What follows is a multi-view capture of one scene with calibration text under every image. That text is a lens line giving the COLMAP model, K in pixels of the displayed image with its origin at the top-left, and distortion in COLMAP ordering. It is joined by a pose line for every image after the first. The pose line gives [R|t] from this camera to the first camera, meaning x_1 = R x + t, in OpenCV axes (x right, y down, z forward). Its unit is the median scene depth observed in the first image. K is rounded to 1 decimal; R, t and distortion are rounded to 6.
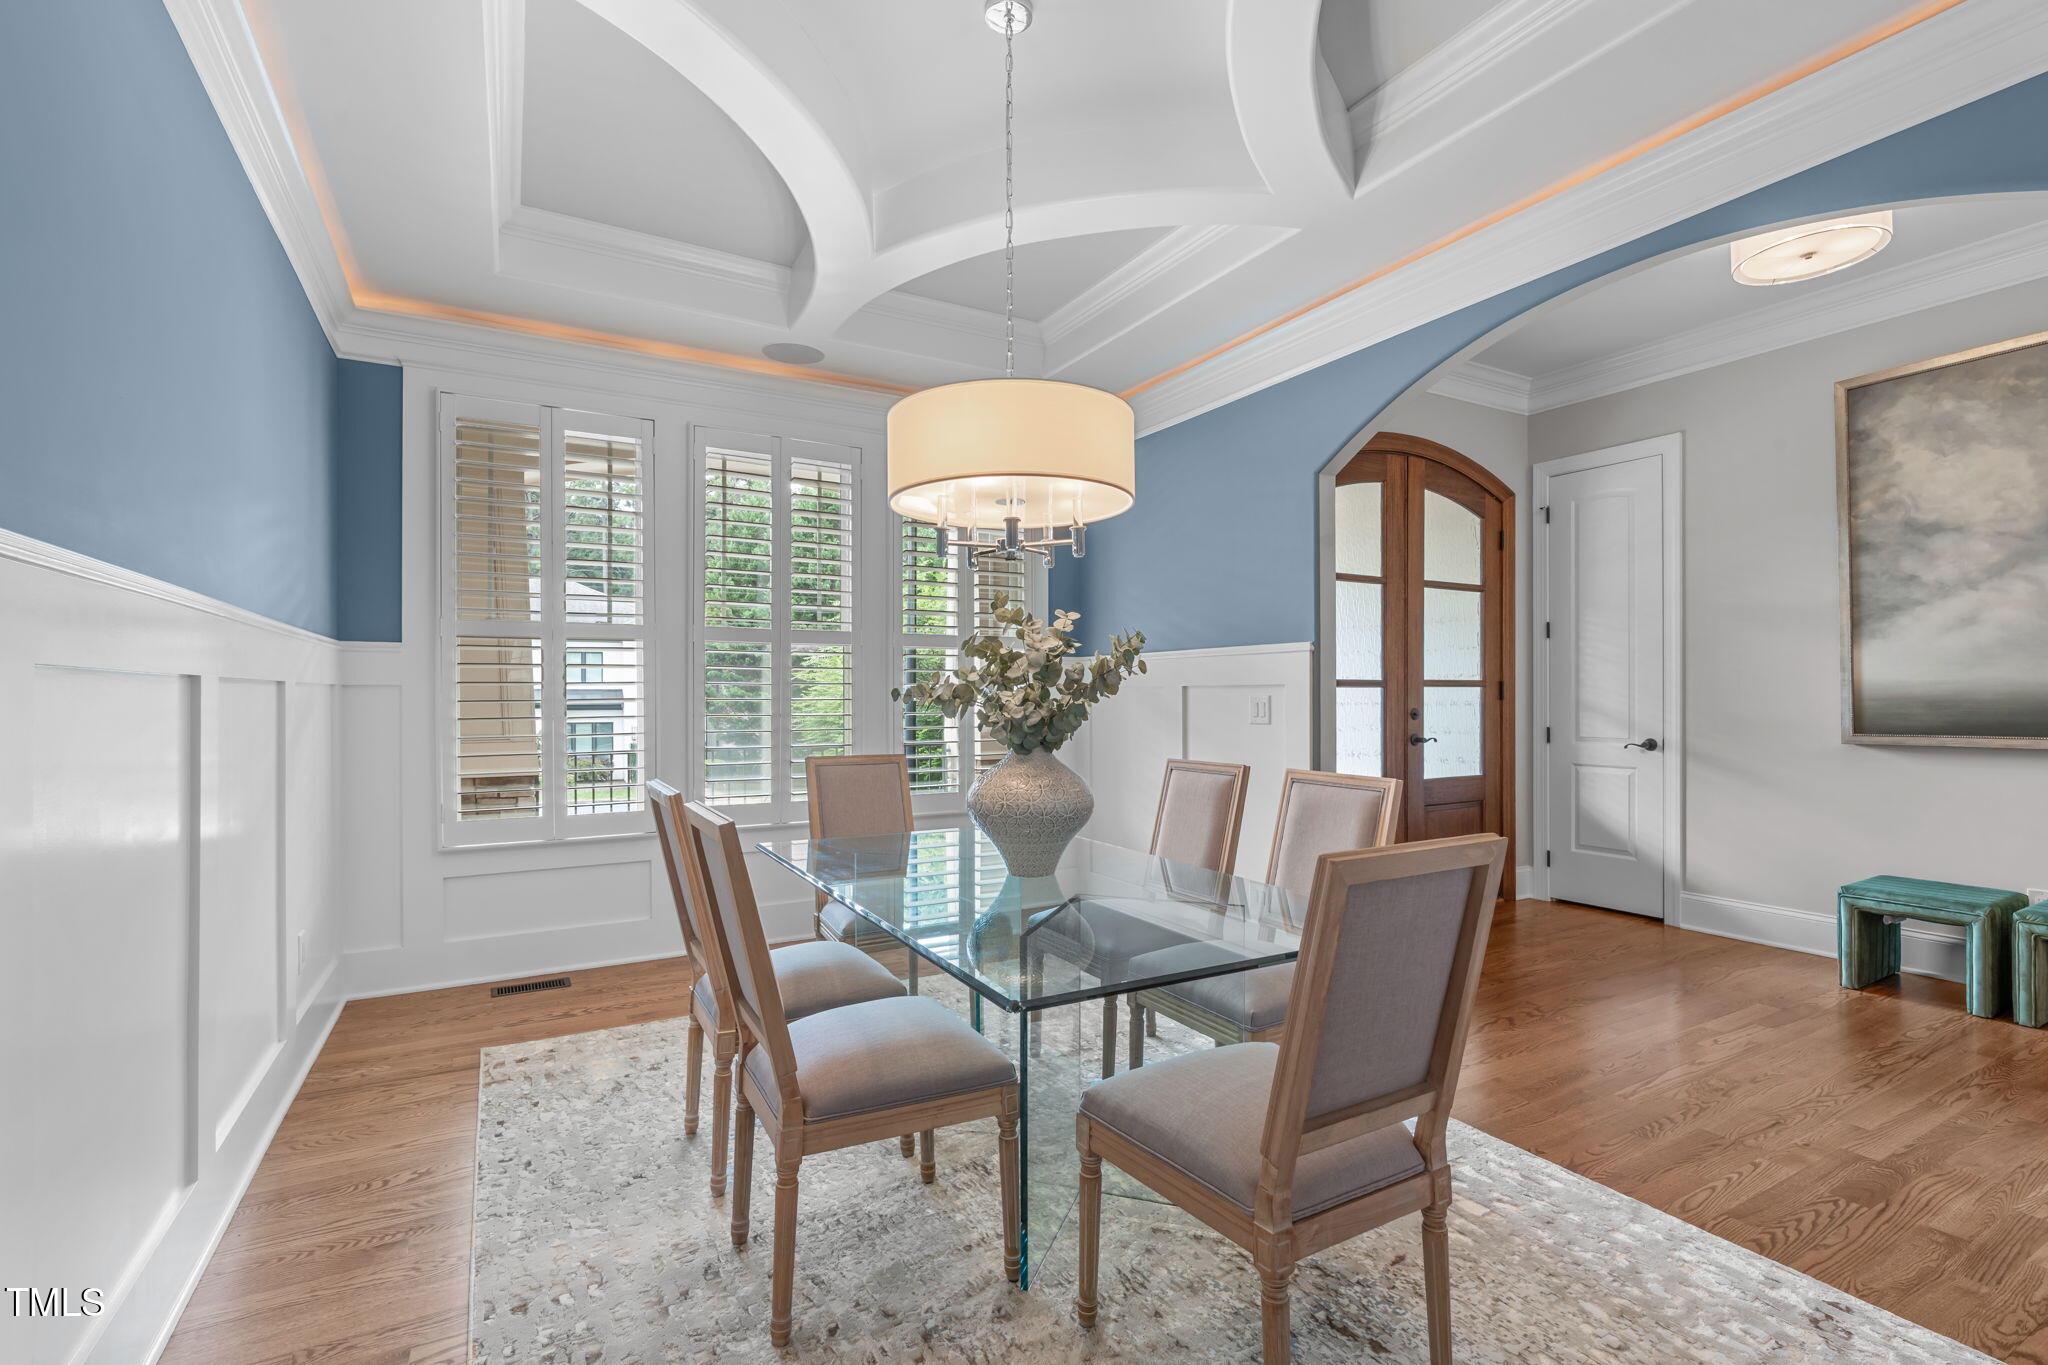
lens RADIAL K [[933.4, 0, 1025.2], [0, 933.4, 700.6], [0, 0, 1]] dist [-0.002231, 0.000348]
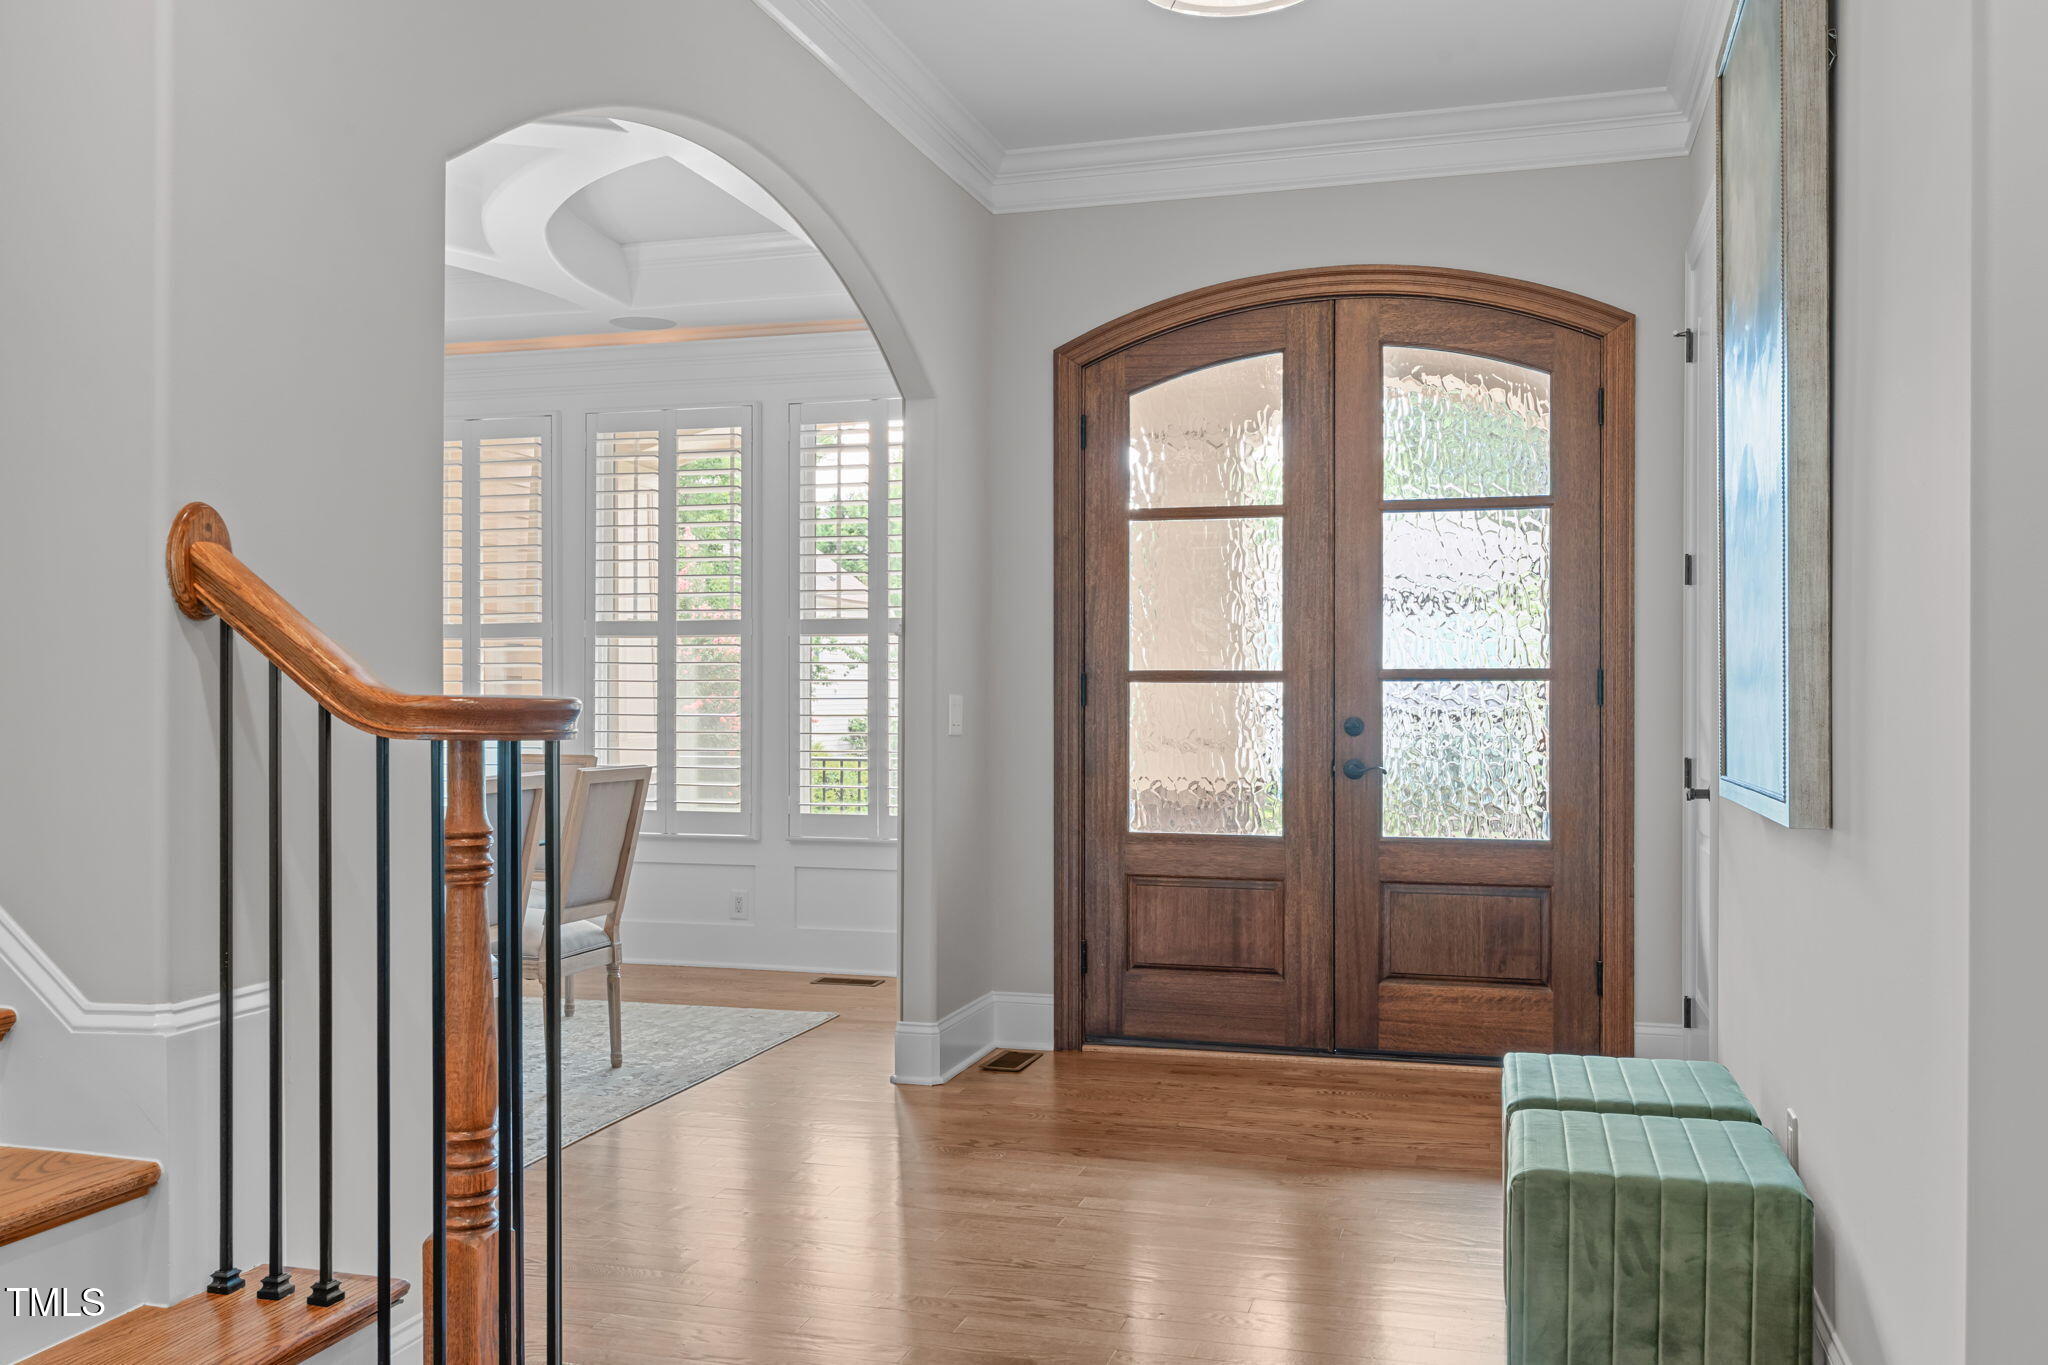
lens RADIAL K [[1692.2, 0, 1024.0], [0, 1692.2, 682.5], [0, 0, 1]] dist [0.016424, -0.004992]
pose [[0.702980, 0.004691, -0.711195, 0.837602], [-0.013097, 0.999894, -0.006351, -0.003296], [0.711089, 0.013779, 0.702967, 0.071221]]
